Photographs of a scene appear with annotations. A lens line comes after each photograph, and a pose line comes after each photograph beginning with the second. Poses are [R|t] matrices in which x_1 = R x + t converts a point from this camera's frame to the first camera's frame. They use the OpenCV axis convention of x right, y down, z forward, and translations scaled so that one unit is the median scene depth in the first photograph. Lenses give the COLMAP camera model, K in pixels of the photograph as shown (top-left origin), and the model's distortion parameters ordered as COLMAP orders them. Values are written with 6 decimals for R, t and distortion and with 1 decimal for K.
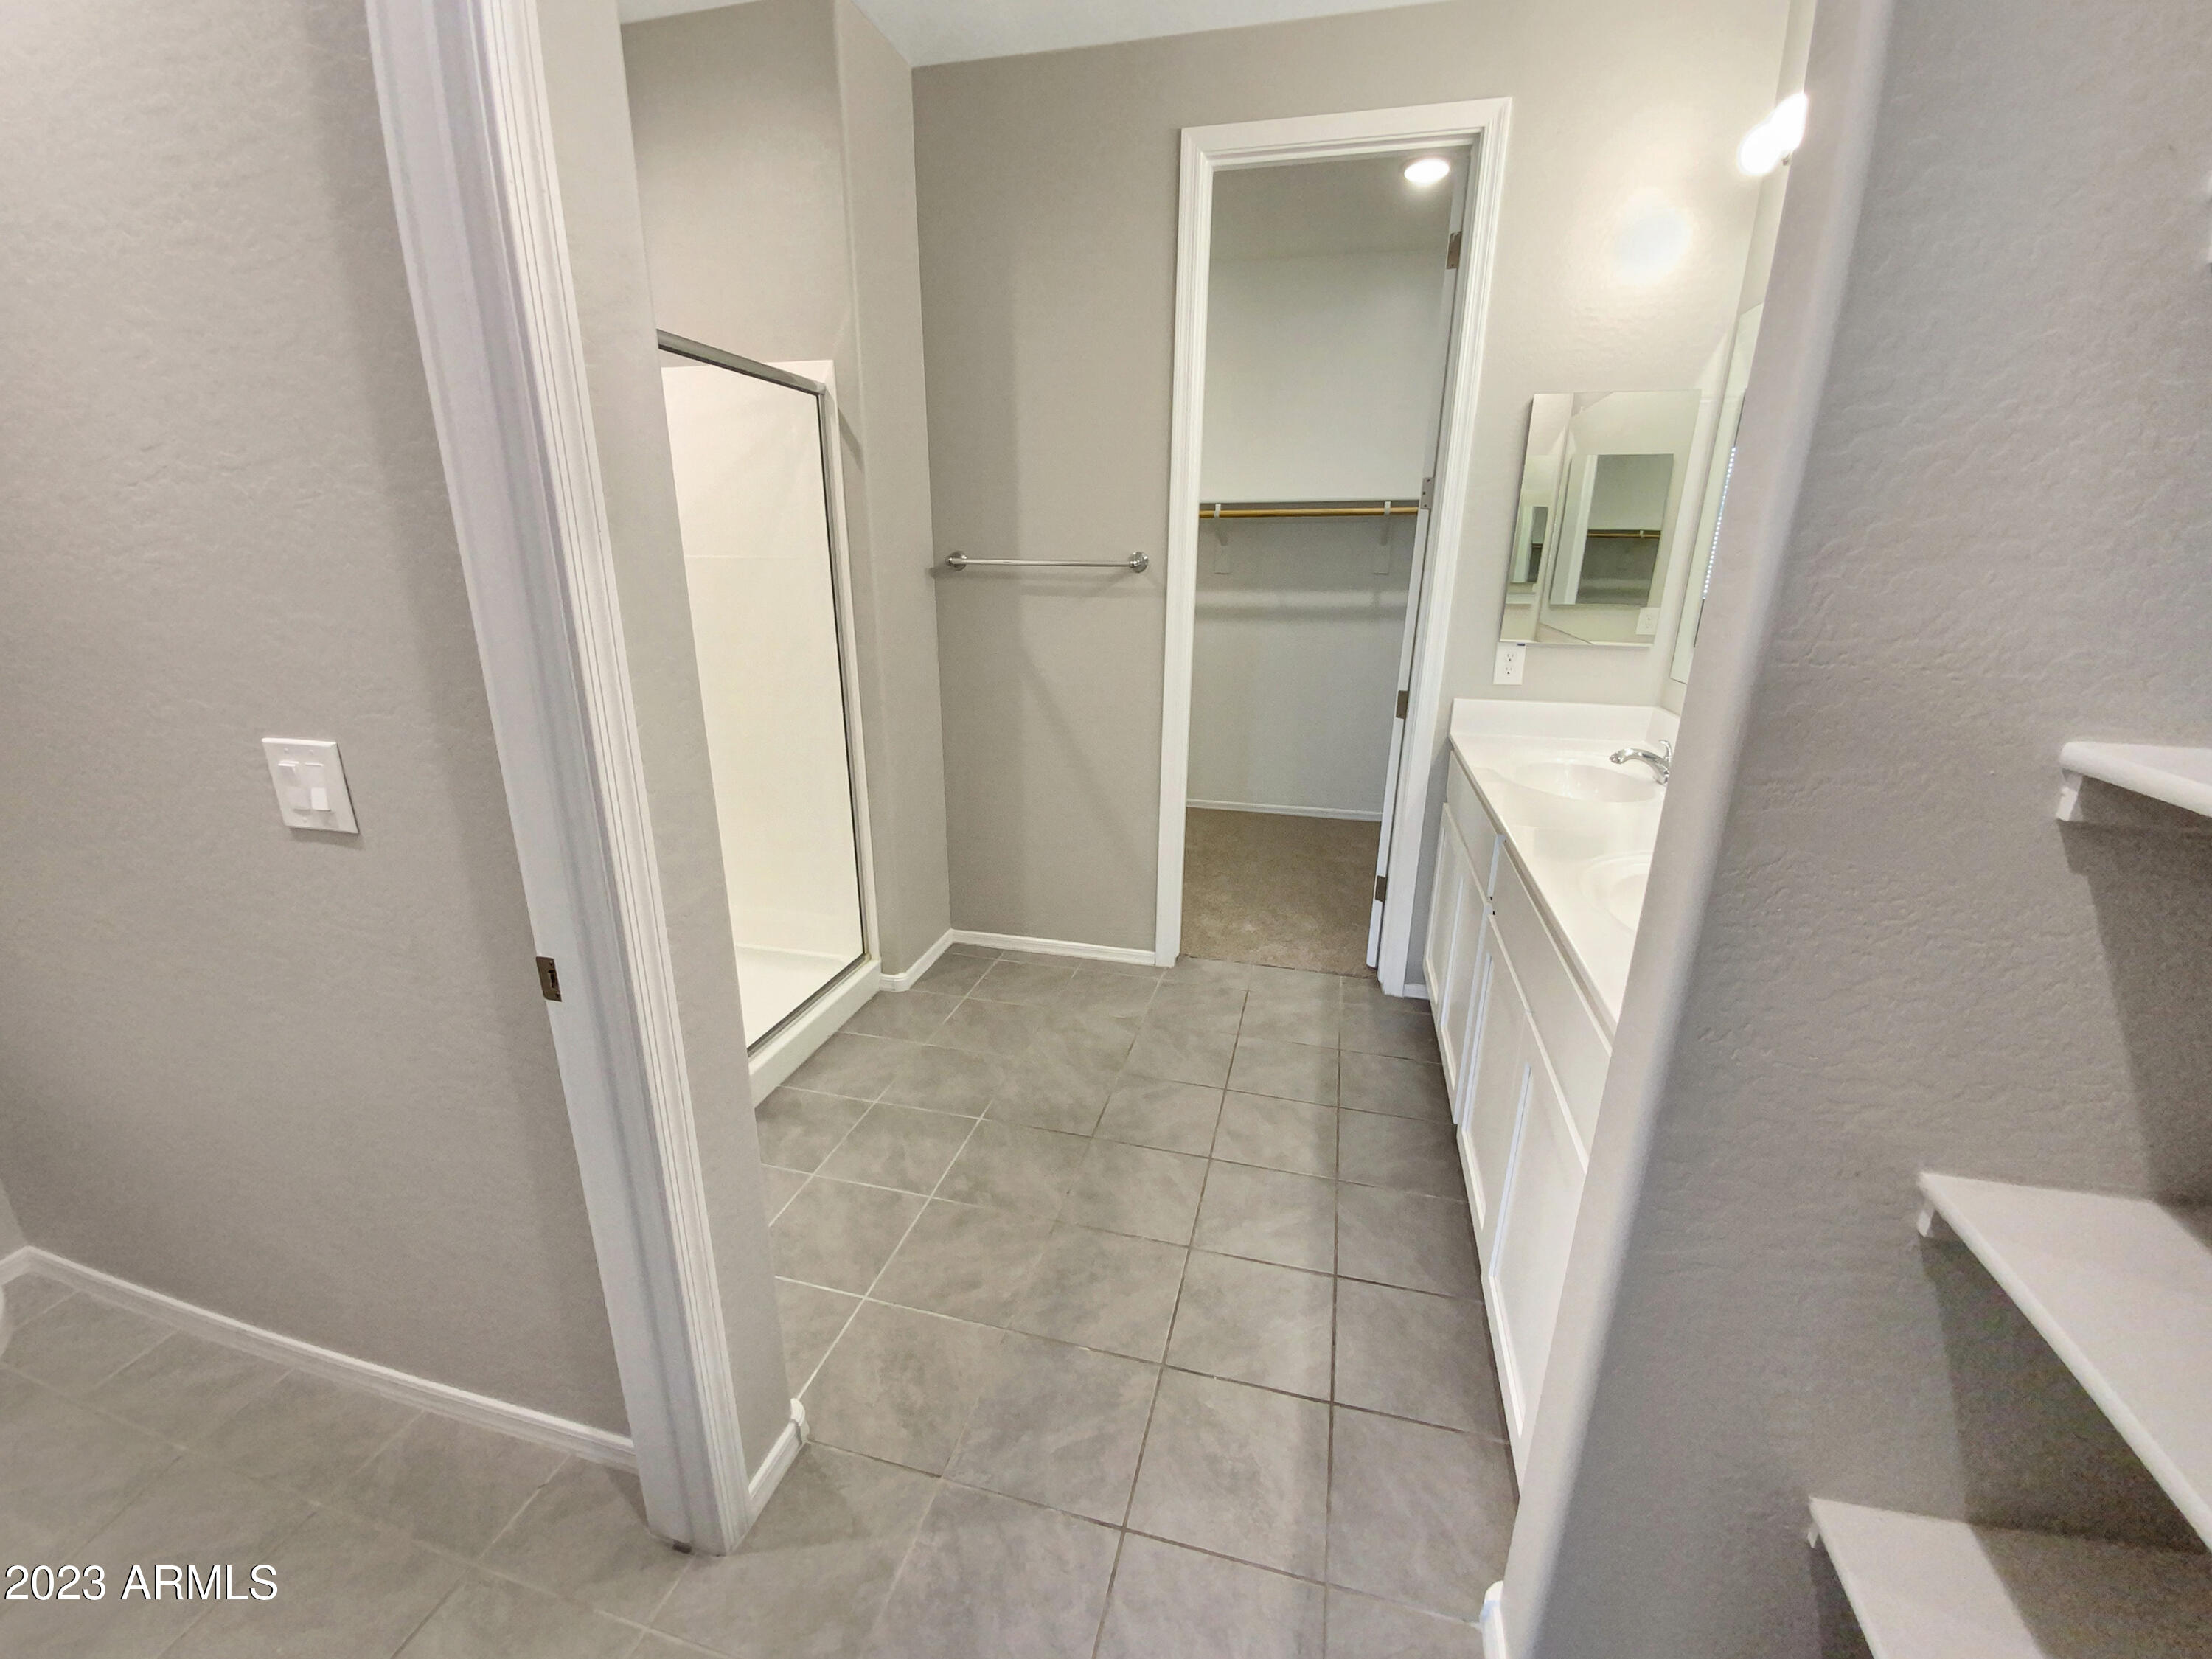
lens RADIAL K [[912.4, 0, 1120.6], [0, 912.4, 837.9], [0, 0, 1]] dist [-0.006742, -0.007008]
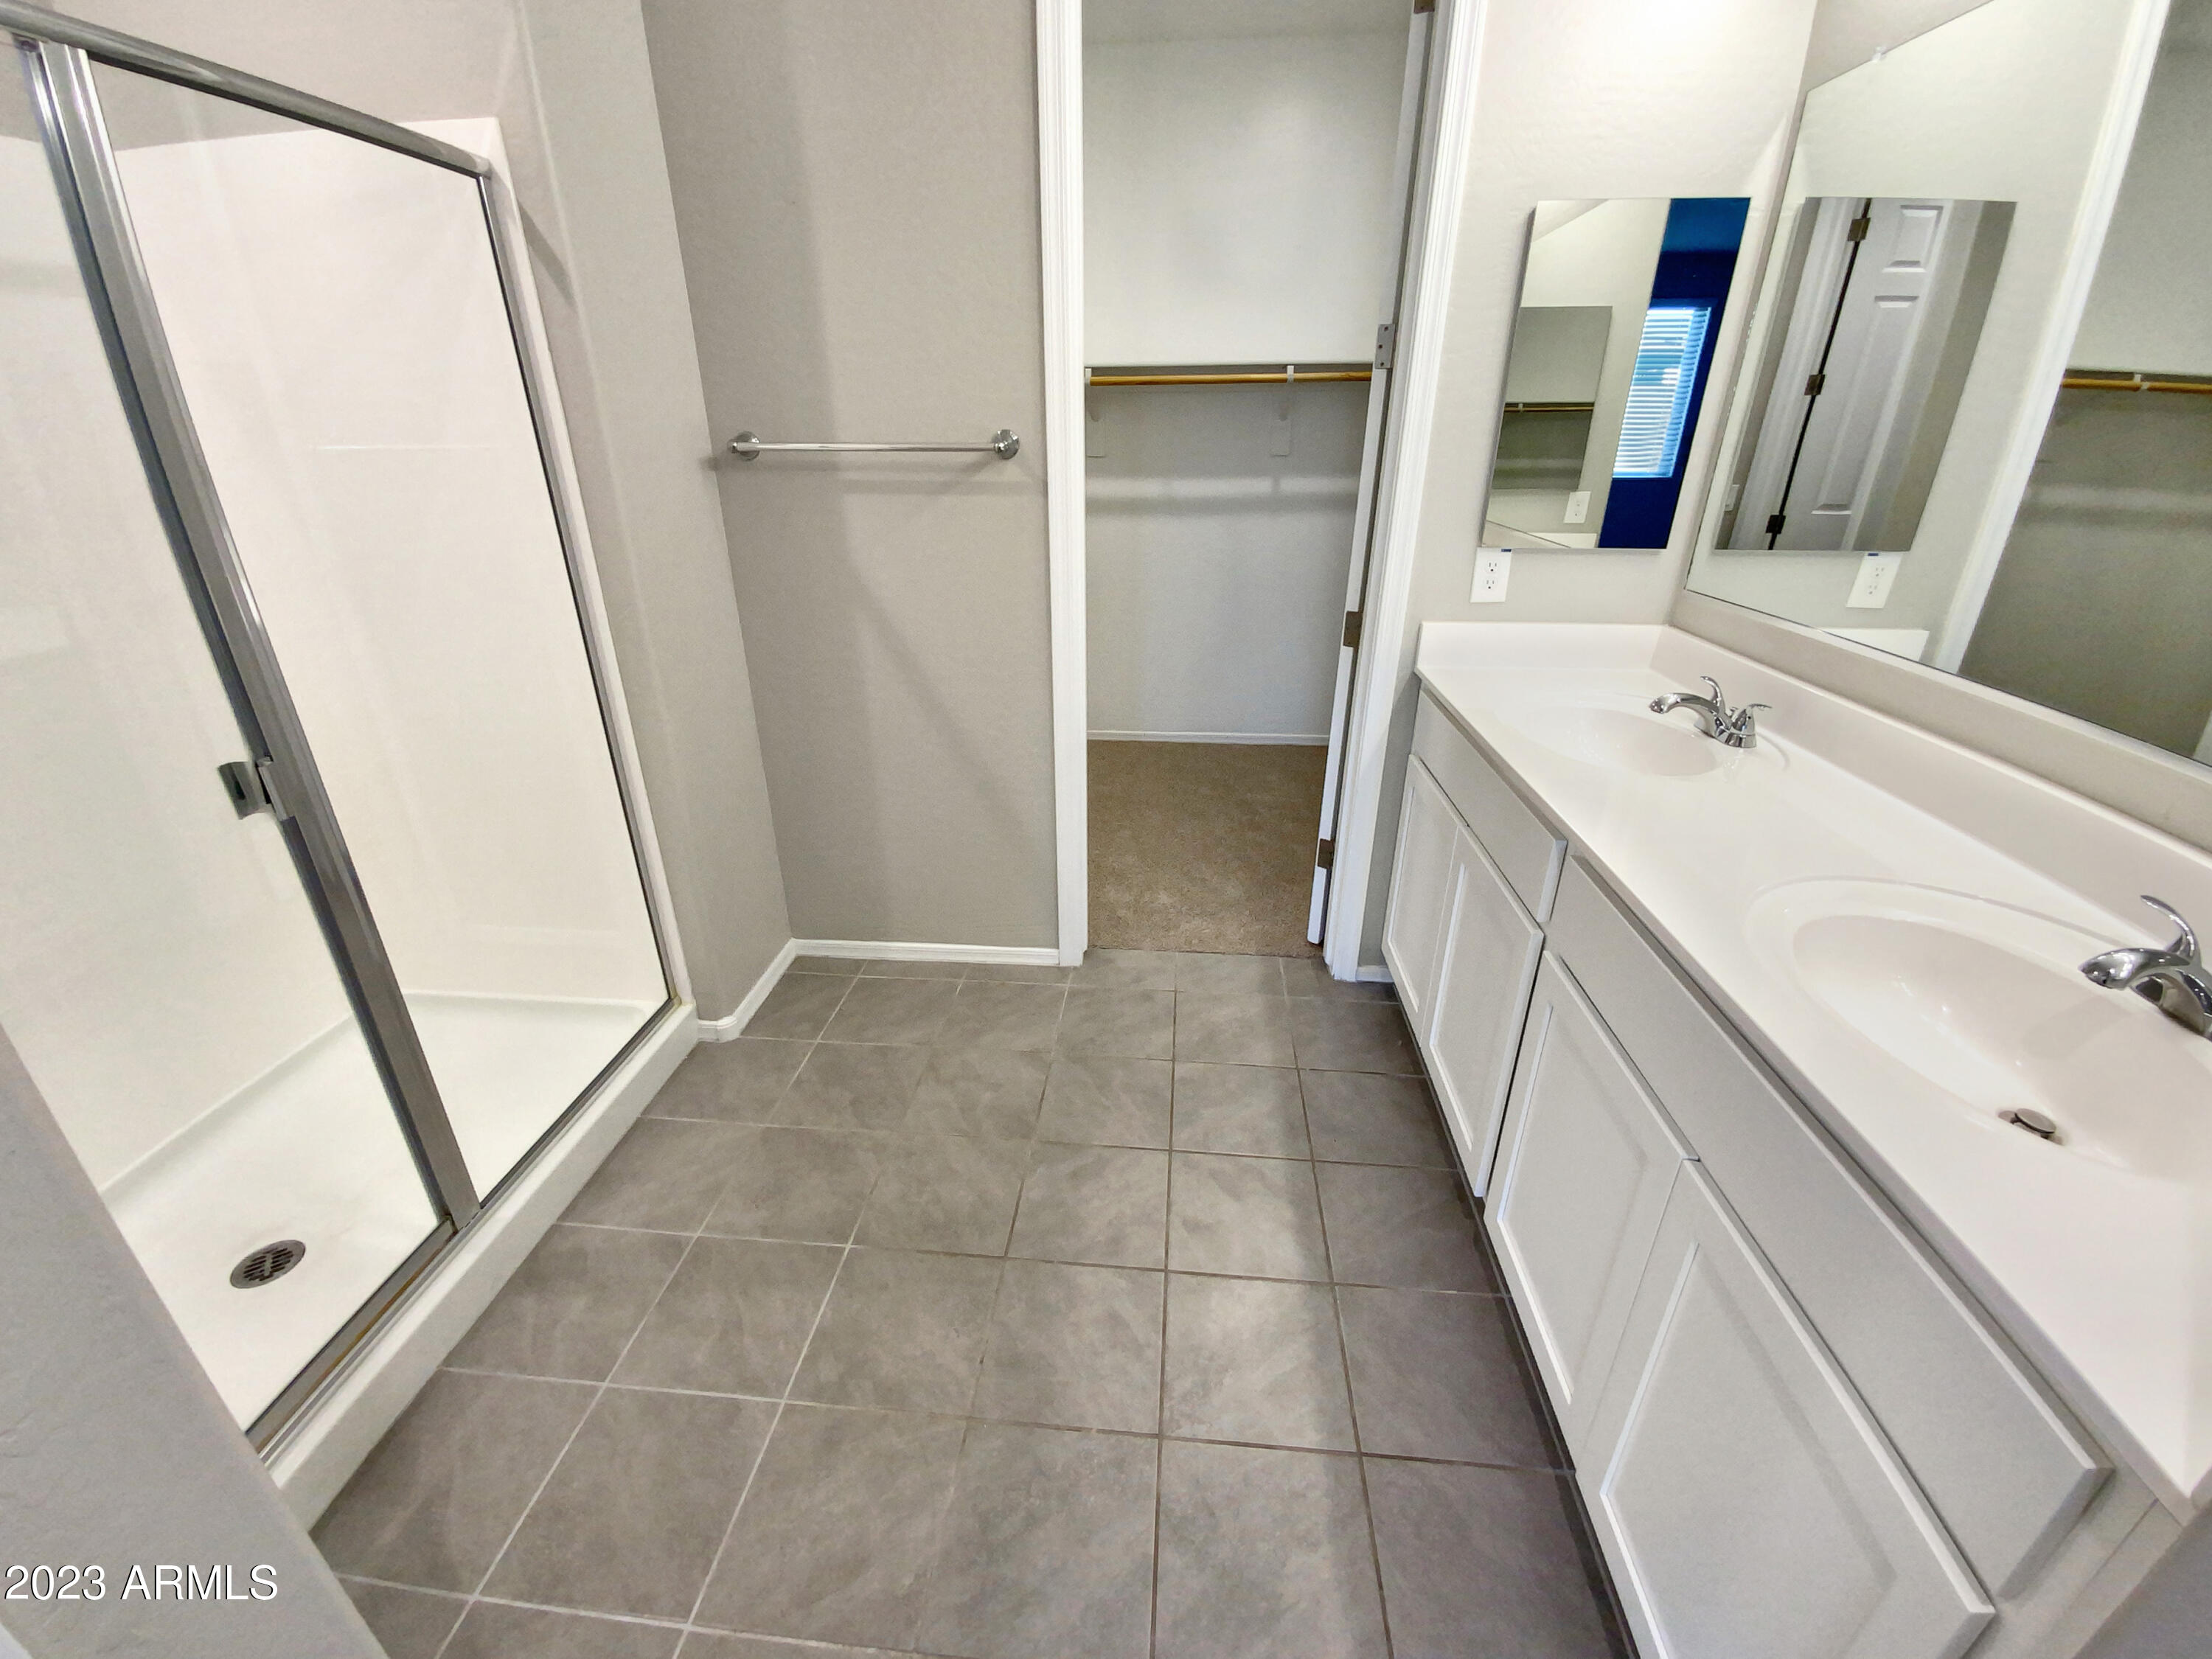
lens RADIAL K [[912.4, 0, 1128.1], [0, 912.4, 845.0], [0, 0, 1]] dist [-0.006742, -0.007008]
pose [[0.986444, -0.073962, 0.146485, -0.014796], [0.055500, 0.990433, 0.126339, -0.081059], [-0.154428, -0.116497, 0.981112, 0.261836]]
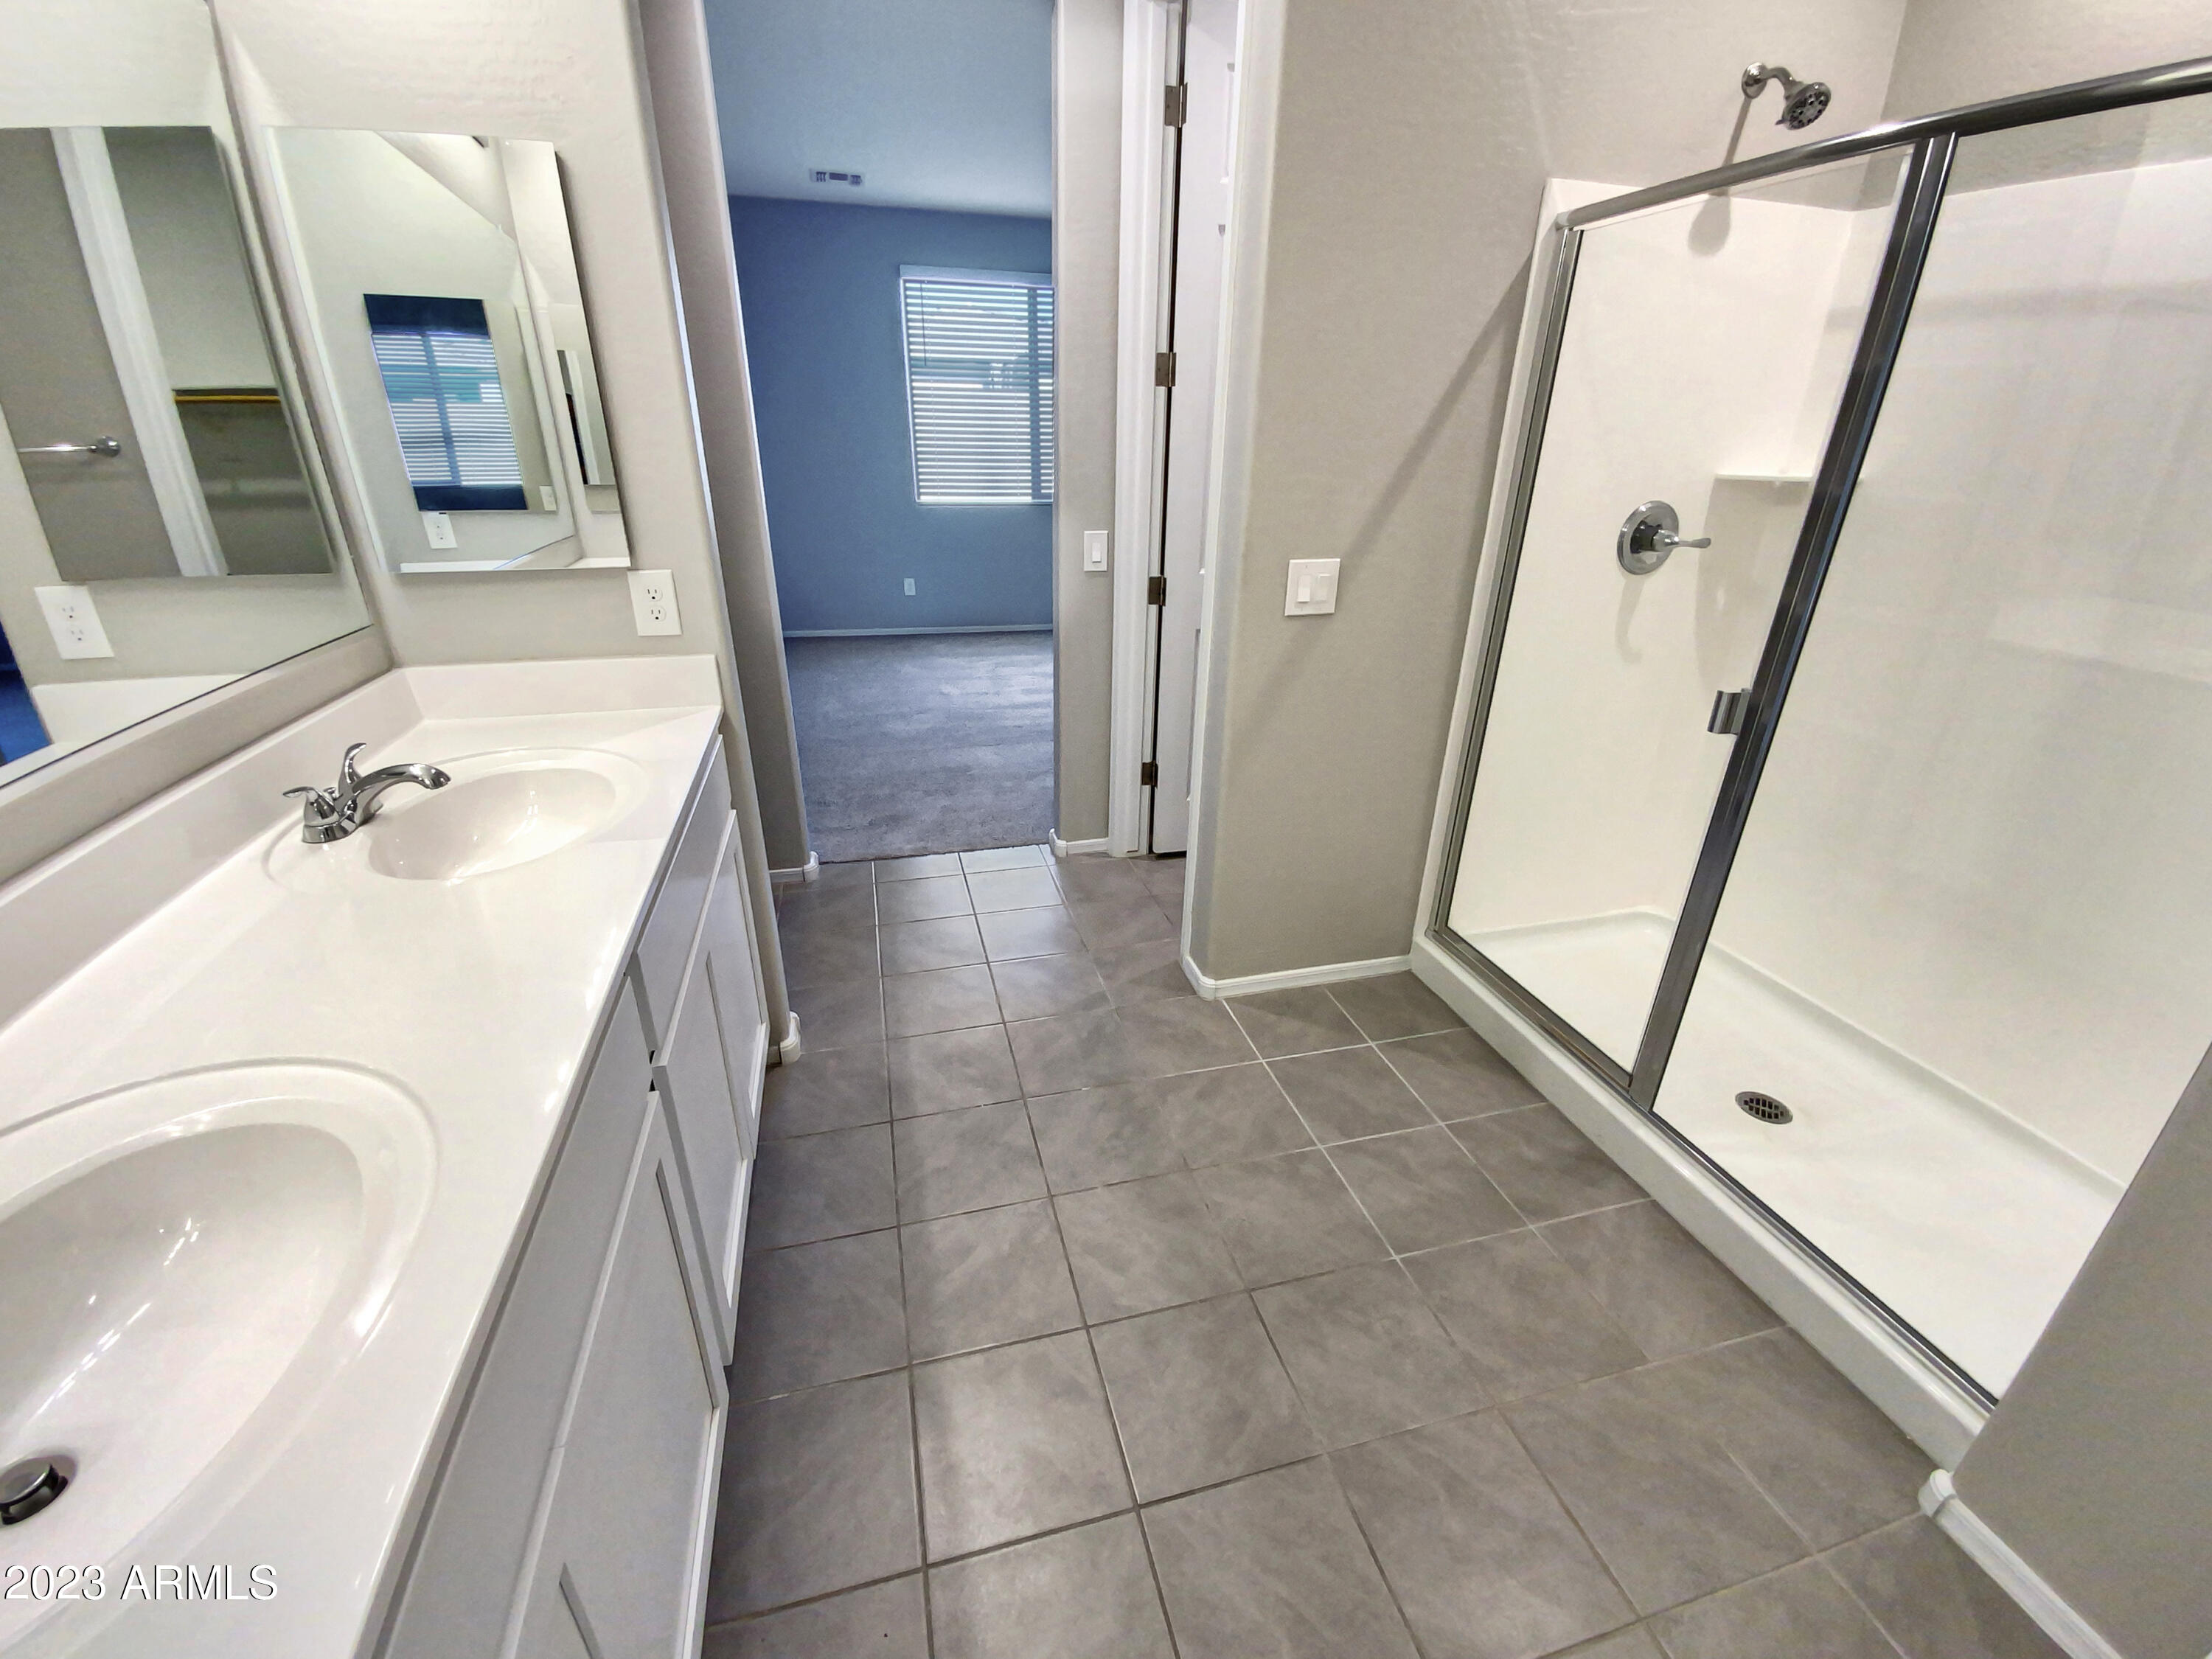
lens RADIAL K [[912.4, 0, 1109.6], [0, 912.4, 817.8], [0, 0, 1]] dist [-0.006742, -0.007008]
pose [[-0.878274, 0.167944, -0.447693, 0.287131], [-0.159690, 0.779508, 0.605695, -0.338125], [0.450703, 0.603459, -0.657803, 1.059525]]
